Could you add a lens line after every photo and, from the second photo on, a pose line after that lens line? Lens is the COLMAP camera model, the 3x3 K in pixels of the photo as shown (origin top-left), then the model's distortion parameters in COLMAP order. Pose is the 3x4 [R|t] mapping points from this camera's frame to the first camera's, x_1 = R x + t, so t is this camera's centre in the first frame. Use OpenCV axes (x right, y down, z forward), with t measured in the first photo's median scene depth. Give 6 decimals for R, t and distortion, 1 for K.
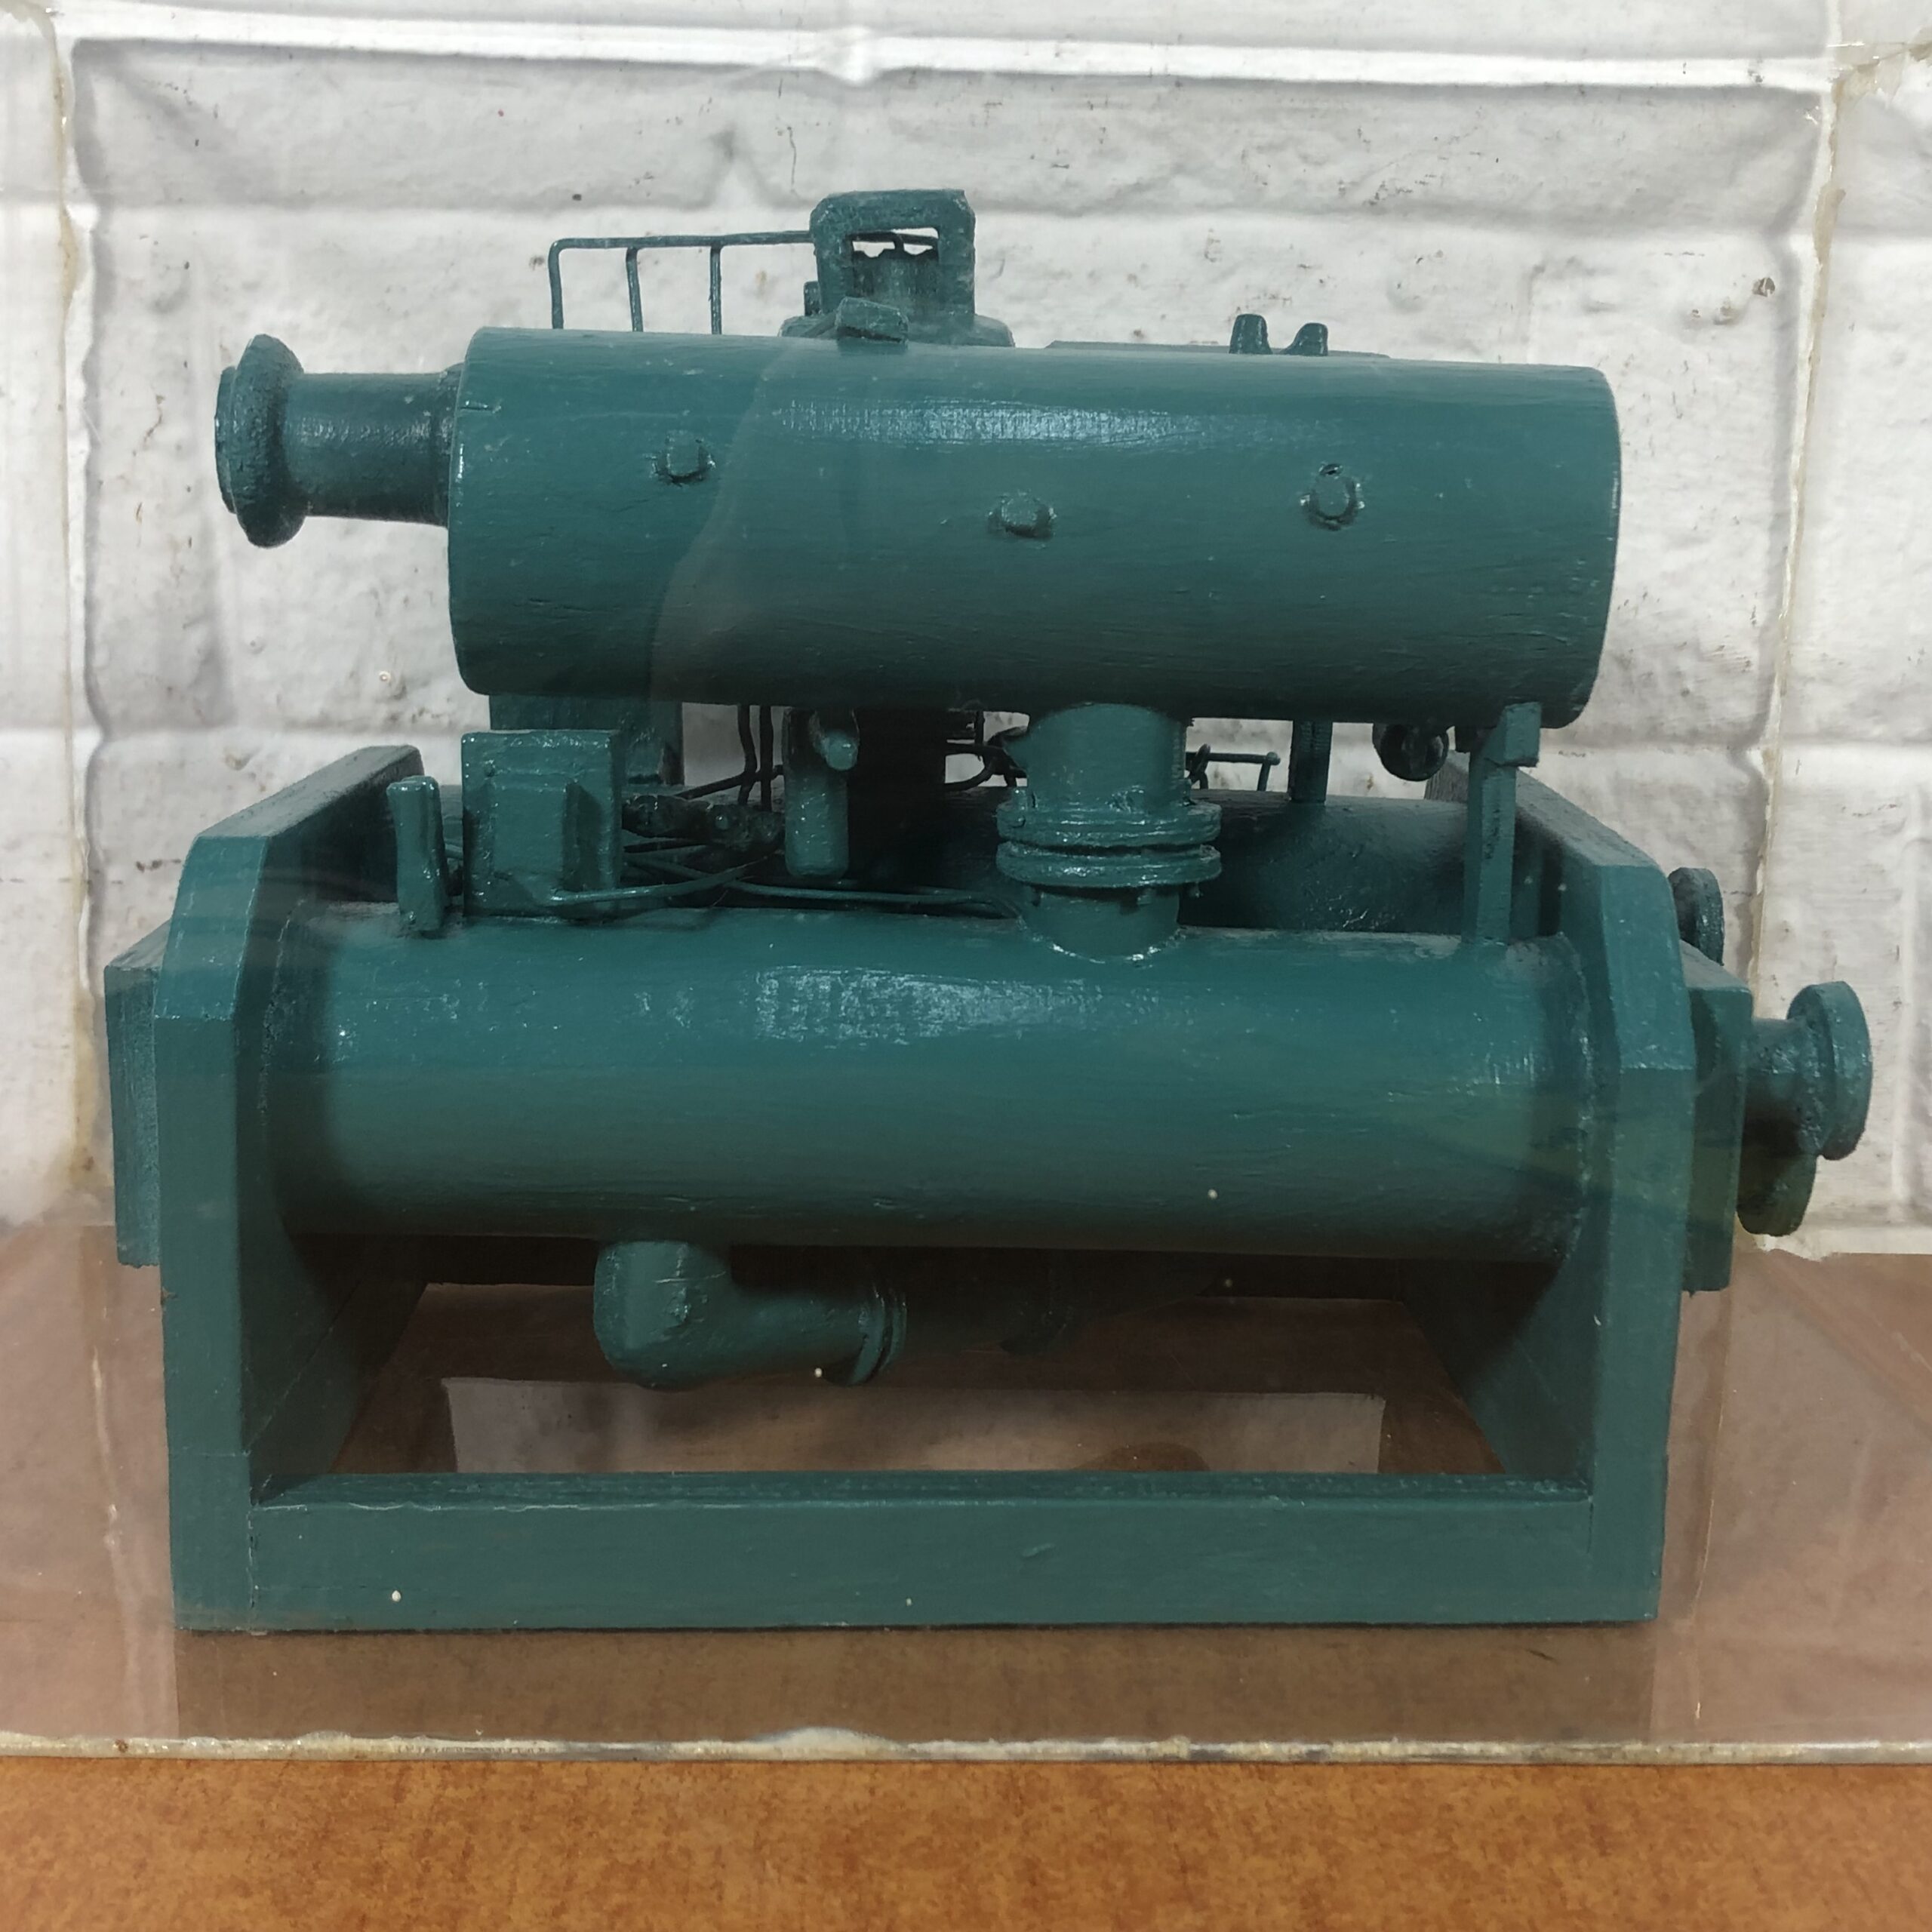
lens RADIAL K [[2684.5, 0, 966.0], [0, 2684.5, 966.0], [0, 0, 1]] dist [0.107579, -0.401810]
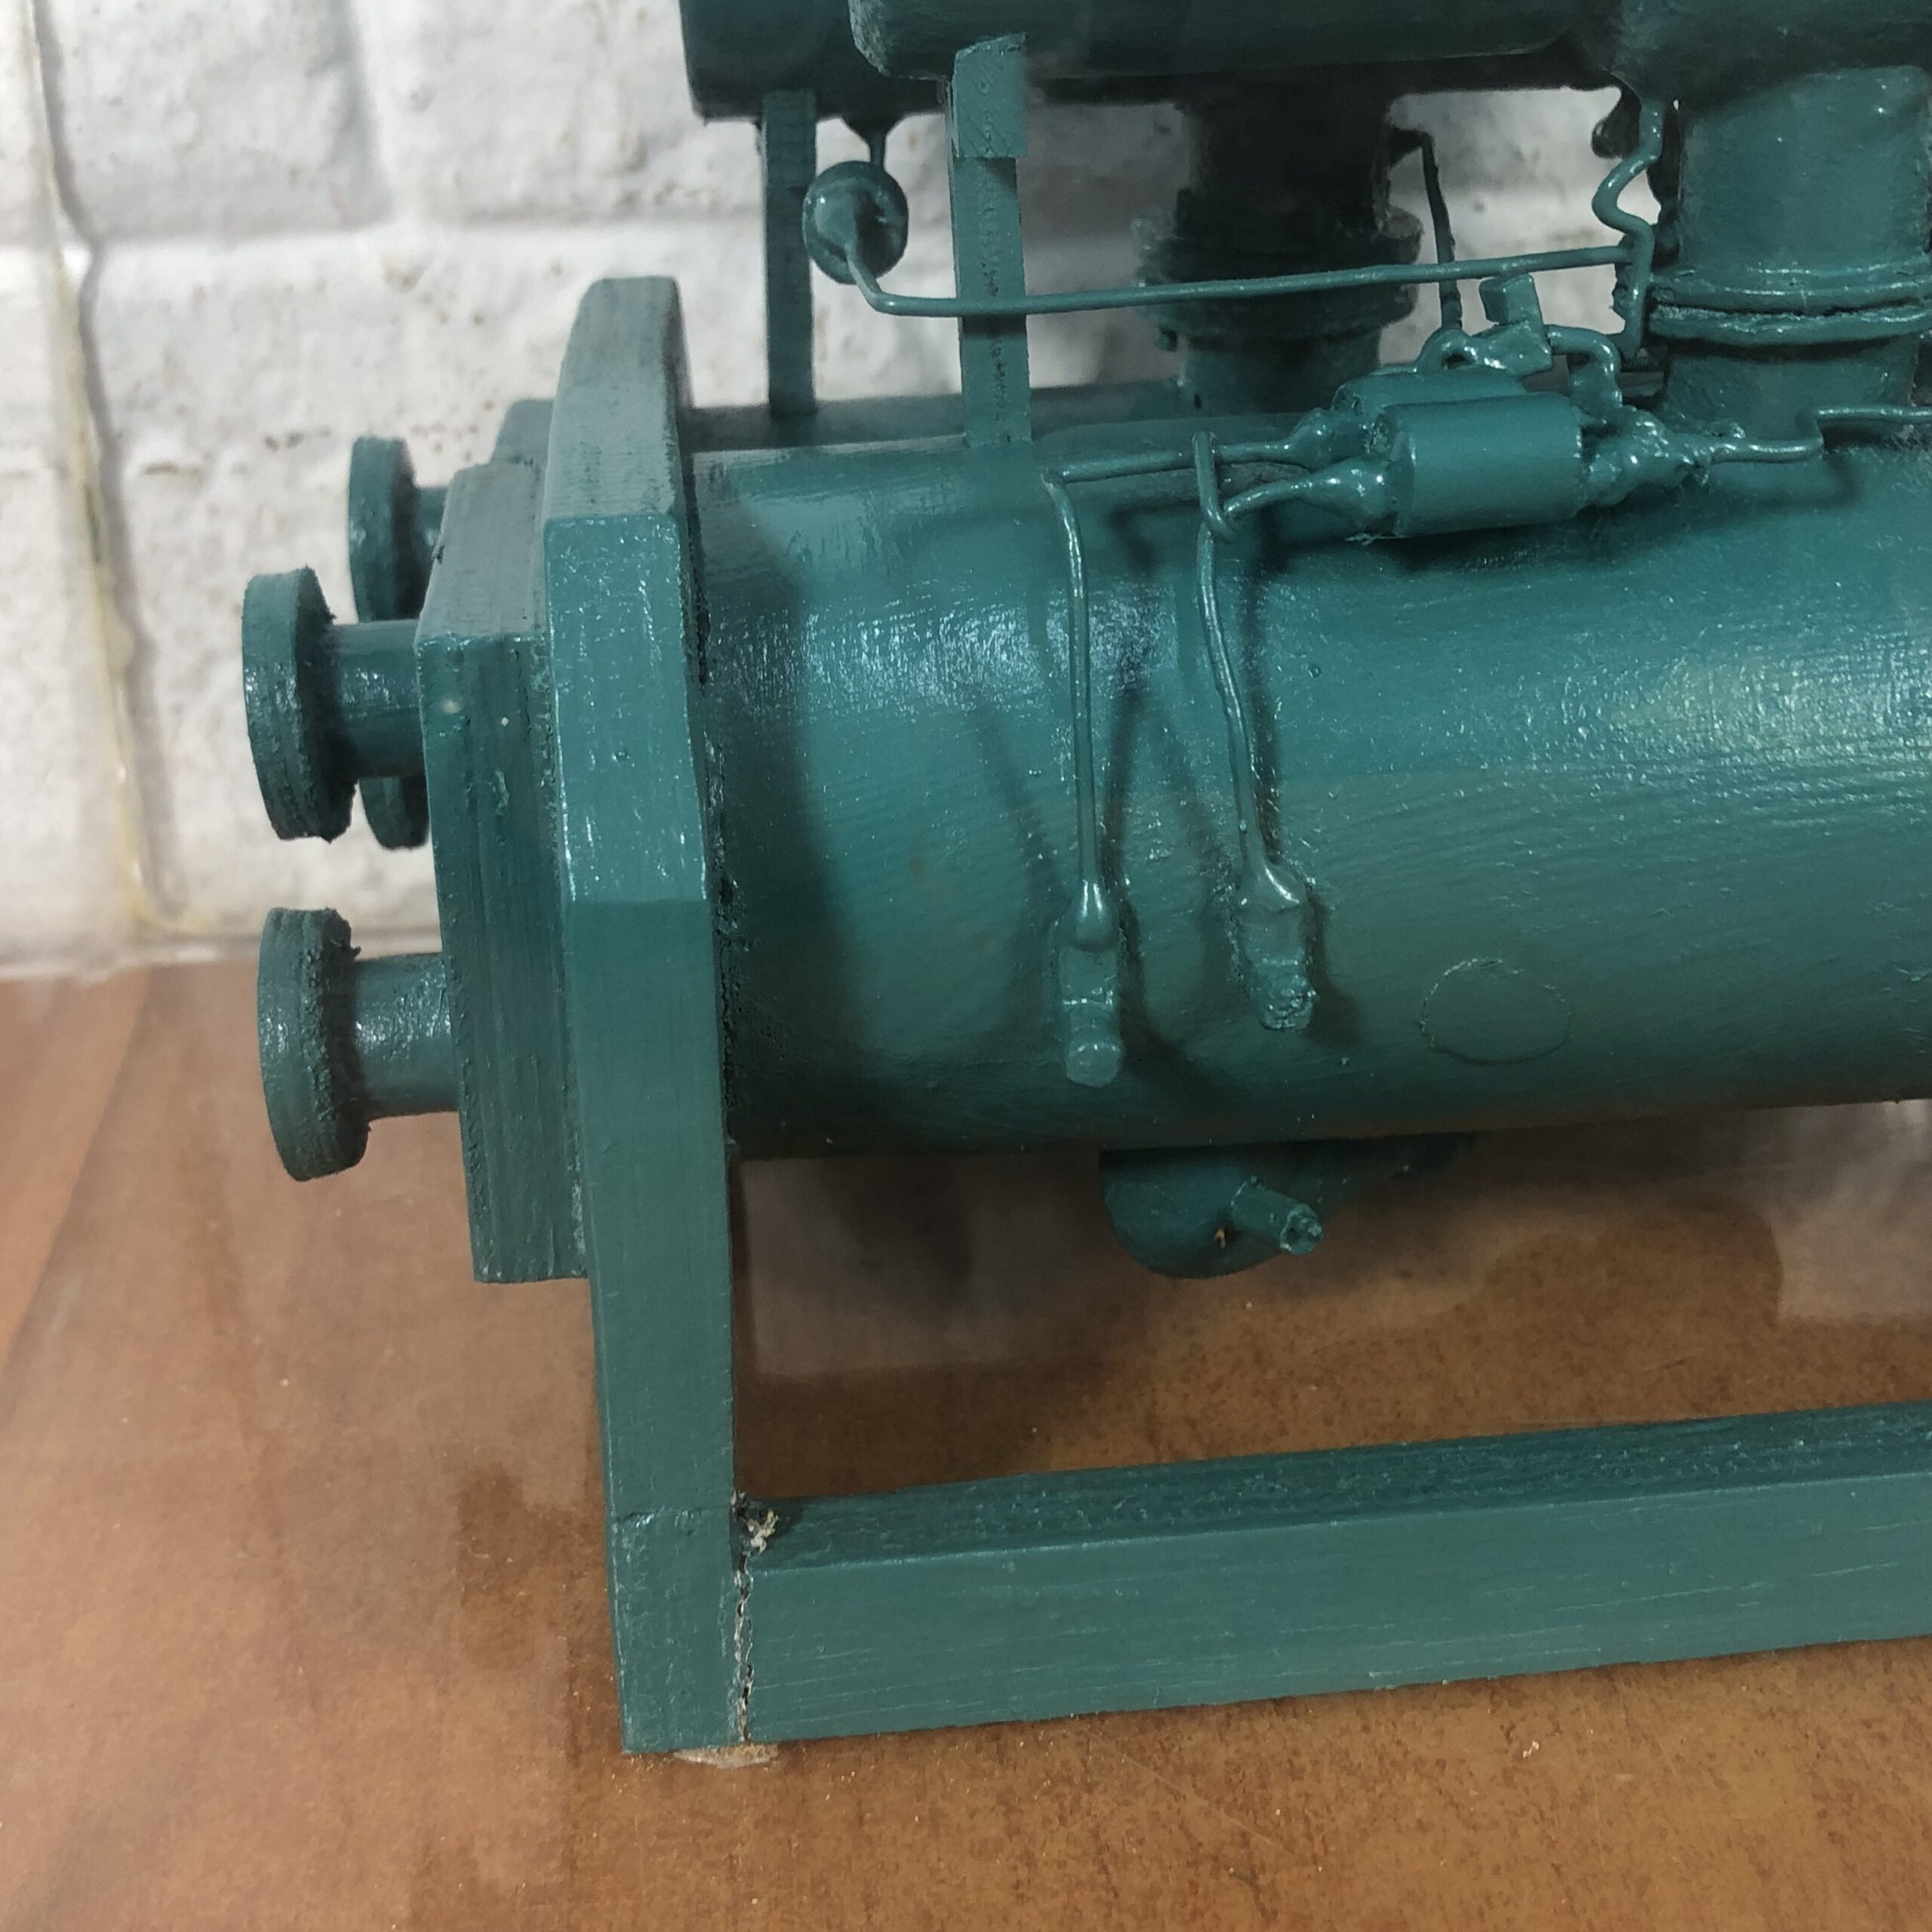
lens RADIAL K [[2756.2, 0, 933.1], [0, 2756.2, 970.0], [0, 0, 1]] dist [0.117069, -0.487122]
pose [[0.997456, -0.060270, 0.038077, -0.179716], [0.049864, 0.971540, 0.231568, -0.063581], [-0.050950, -0.229080, 0.972073, 0.288103]]
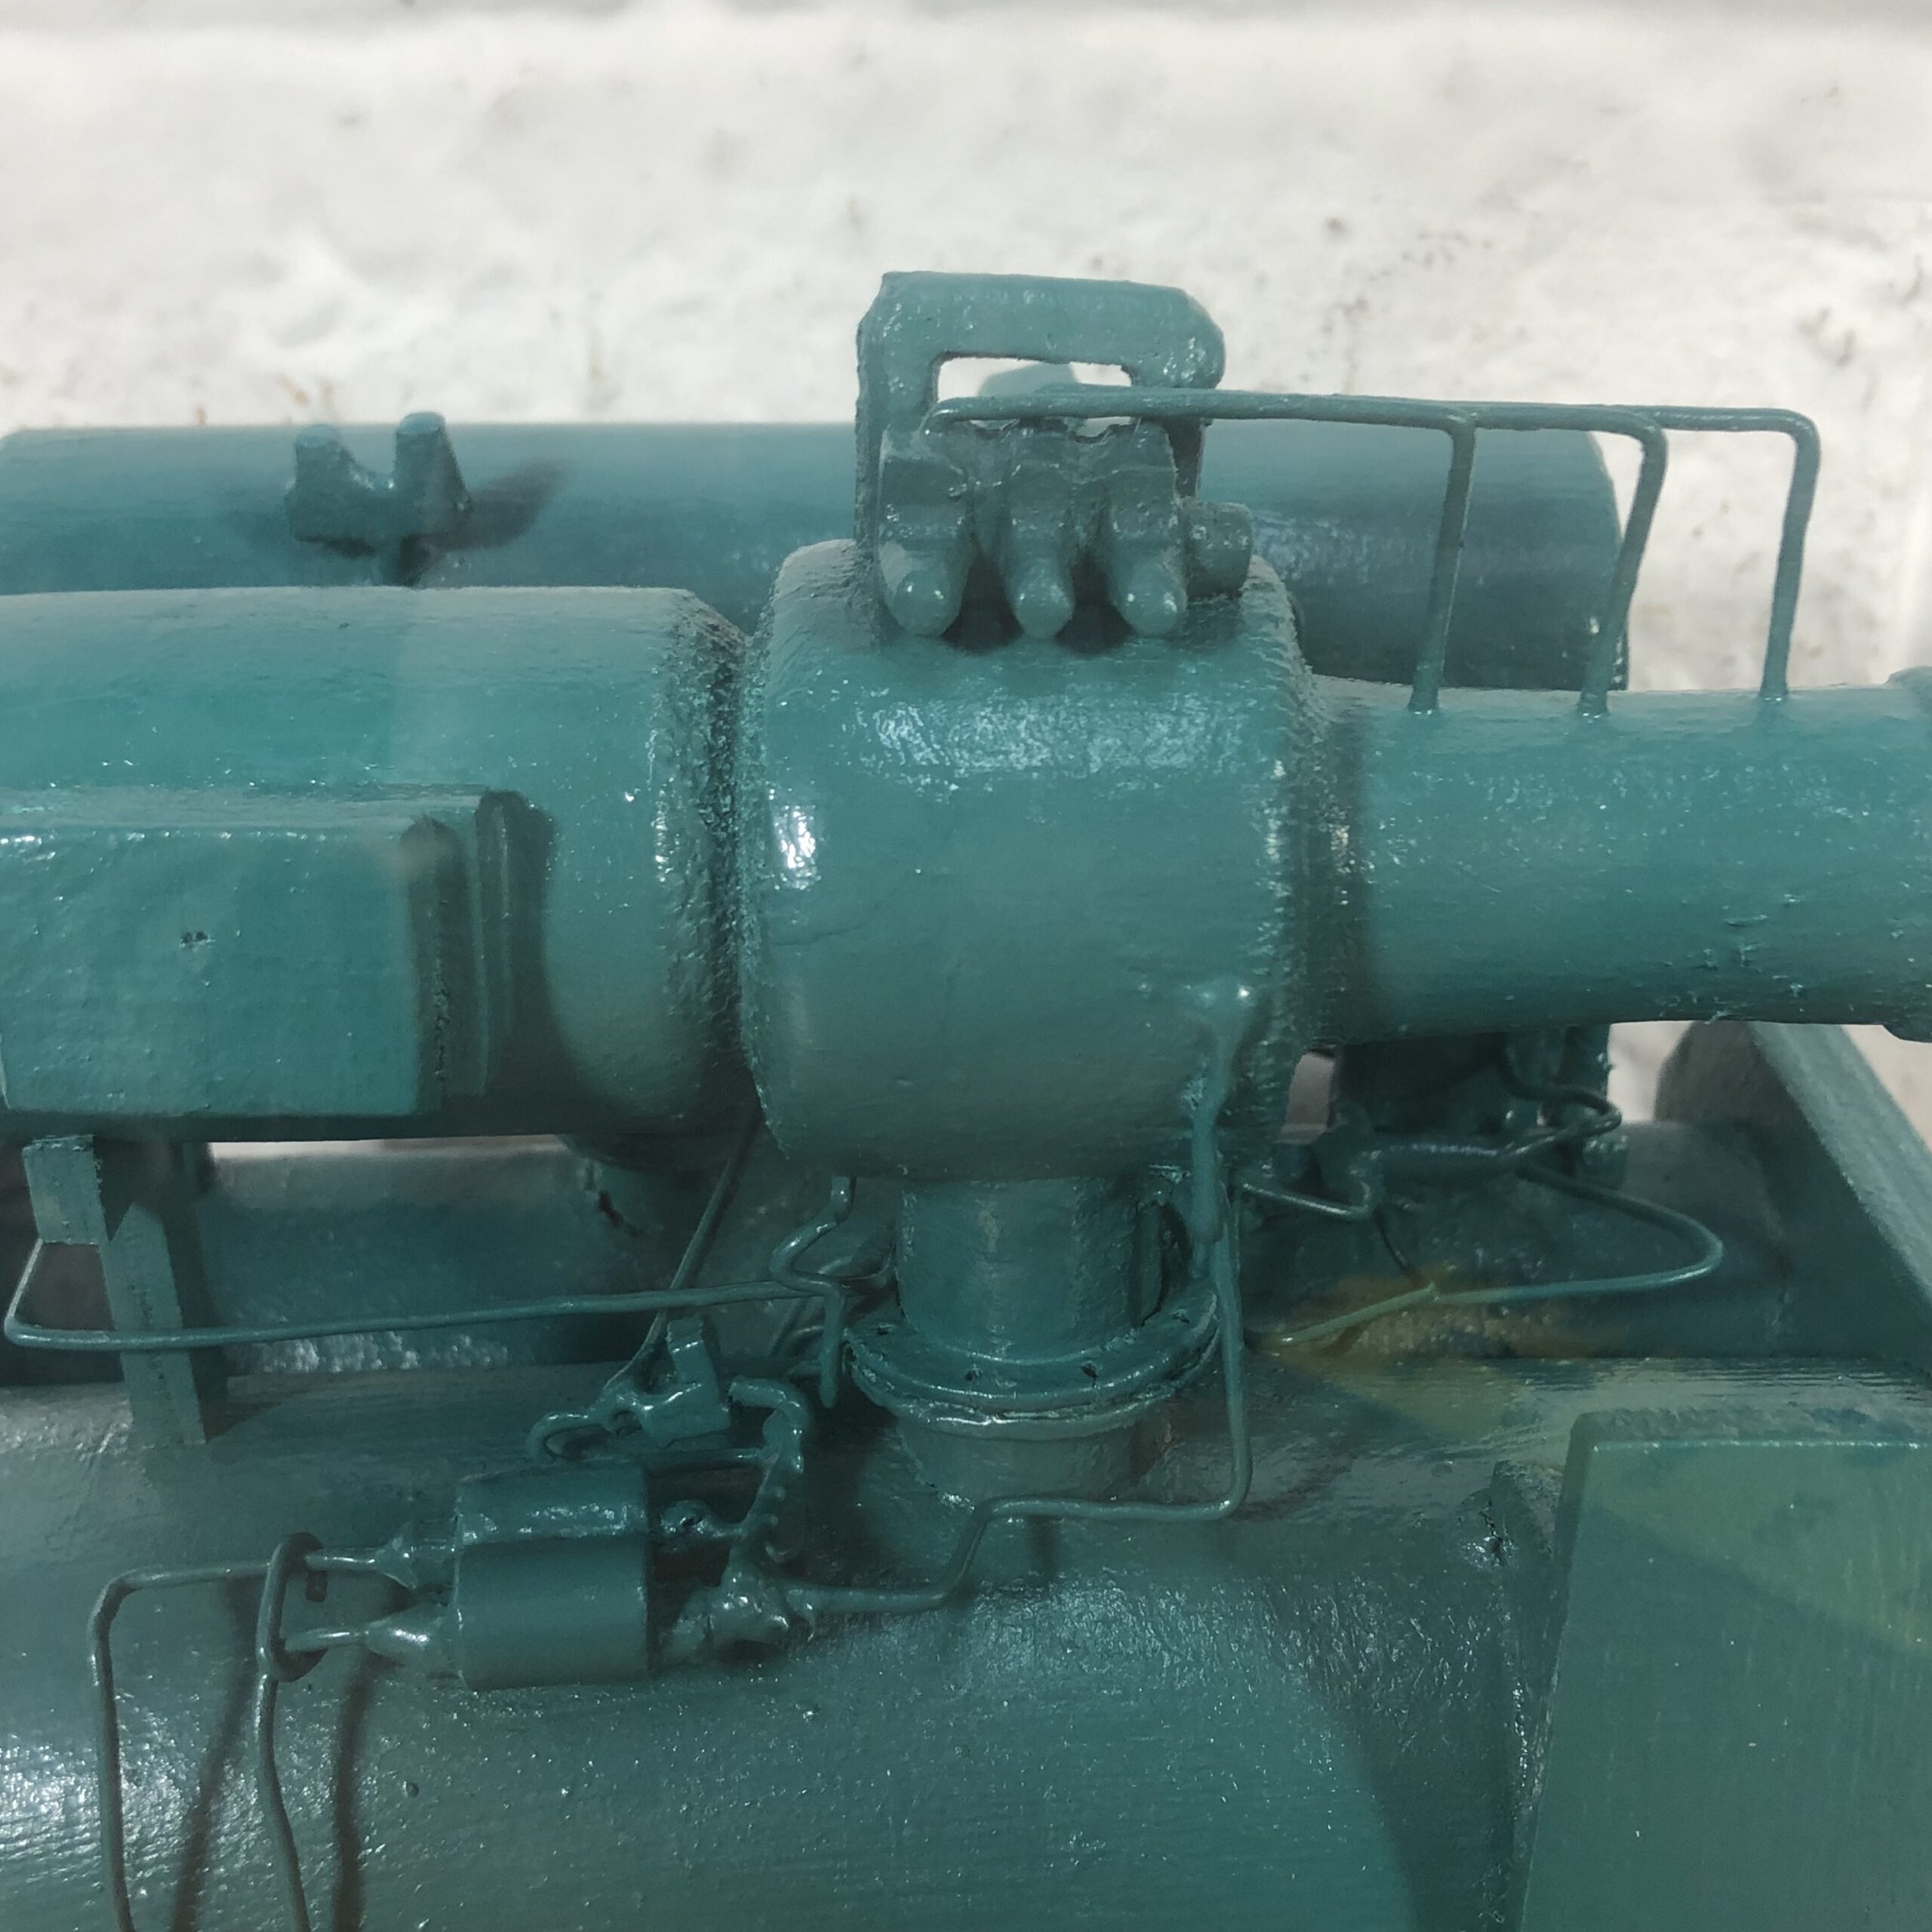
lens RADIAL K [[2801.1, 0, 966.0], [0, 2801.1, 966.0], [0, 0, 1]] dist [0.091043, -0.444353]
pose [[0.999925, -0.011672, -0.003639, -0.019691], [0.012172, 0.978372, 0.206496, -0.203520], [0.001150, -0.206525, 0.978441, 0.341945]]
